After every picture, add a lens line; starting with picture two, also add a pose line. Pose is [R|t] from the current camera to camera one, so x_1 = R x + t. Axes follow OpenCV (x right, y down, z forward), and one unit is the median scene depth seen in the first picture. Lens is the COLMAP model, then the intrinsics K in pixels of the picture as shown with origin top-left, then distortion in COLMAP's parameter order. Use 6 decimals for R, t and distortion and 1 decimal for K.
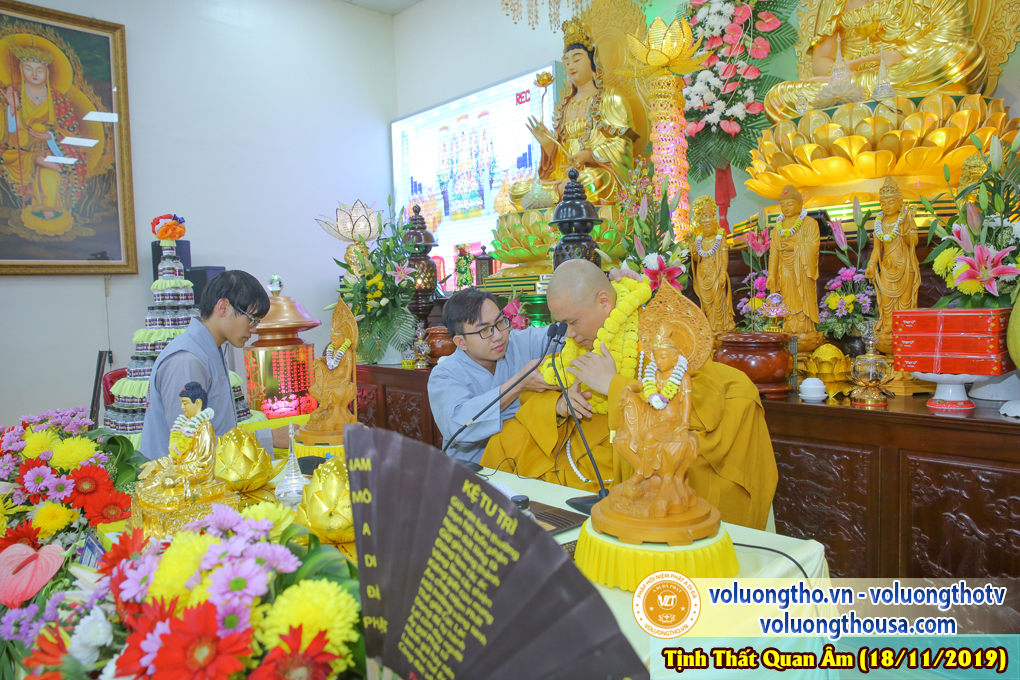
lens RADIAL K [[691.2, 0, 502.1], [0, 691.2, 341.2], [0, 0, 1]] dist [-0.109113, 0.080148]
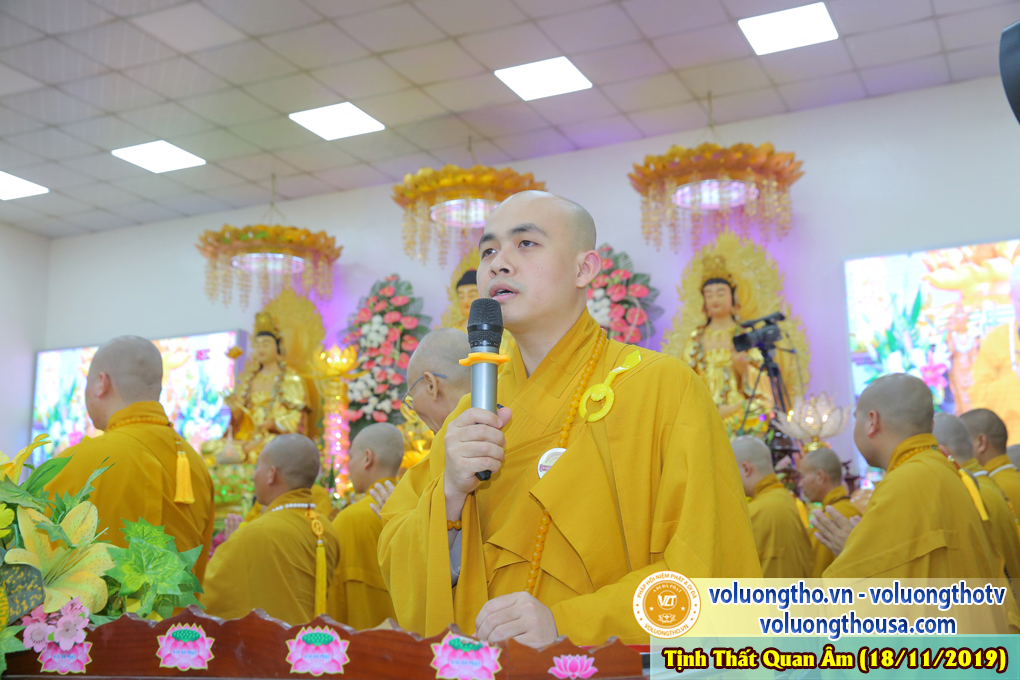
lens RADIAL K [[1181.7, 0, 510.0], [0, 1181.7, 340.0], [0, 0, 1]] dist [-0.008412, 0.006985]
pose [[0.923375, 0.105159, 0.369217, -0.400586], [0.001006, 0.961085, -0.276249, 0.248653], [-0.383899, 0.255453, 0.887336, -1.572896]]
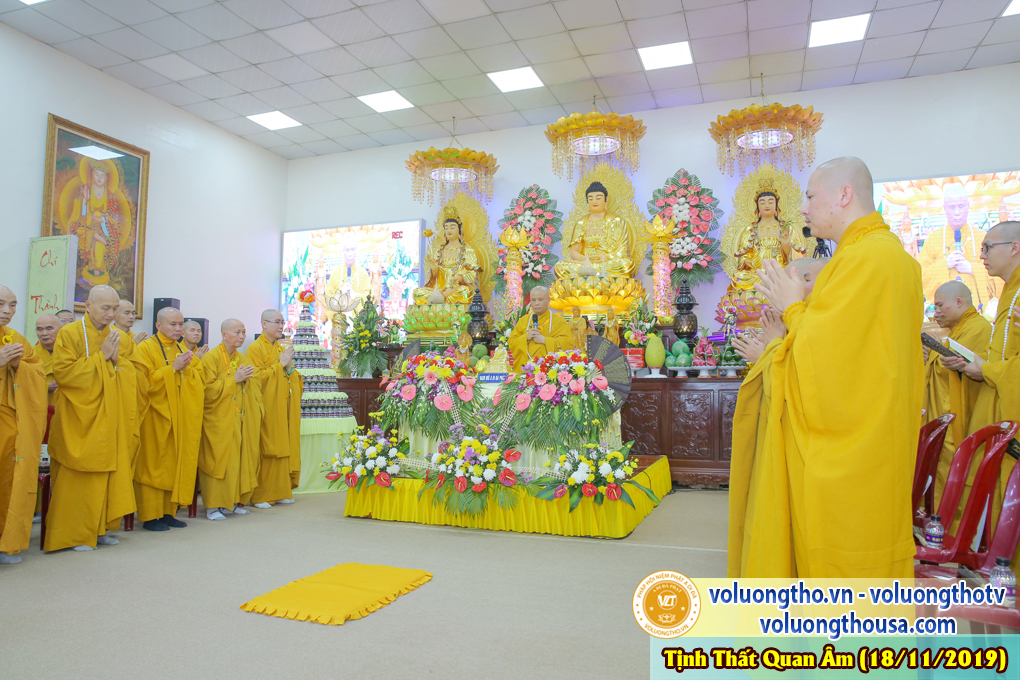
lens RADIAL K [[691.2, 0, 502.1], [0, 691.2, 341.2], [0, 0, 1]] dist [-0.109113, 0.080148]
pose [[0.894982, 0.069105, 0.440717, -0.873706], [-0.008294, 0.990336, -0.138443, 0.247018], [-0.446025, 0.120248, 0.886906, -1.085261]]
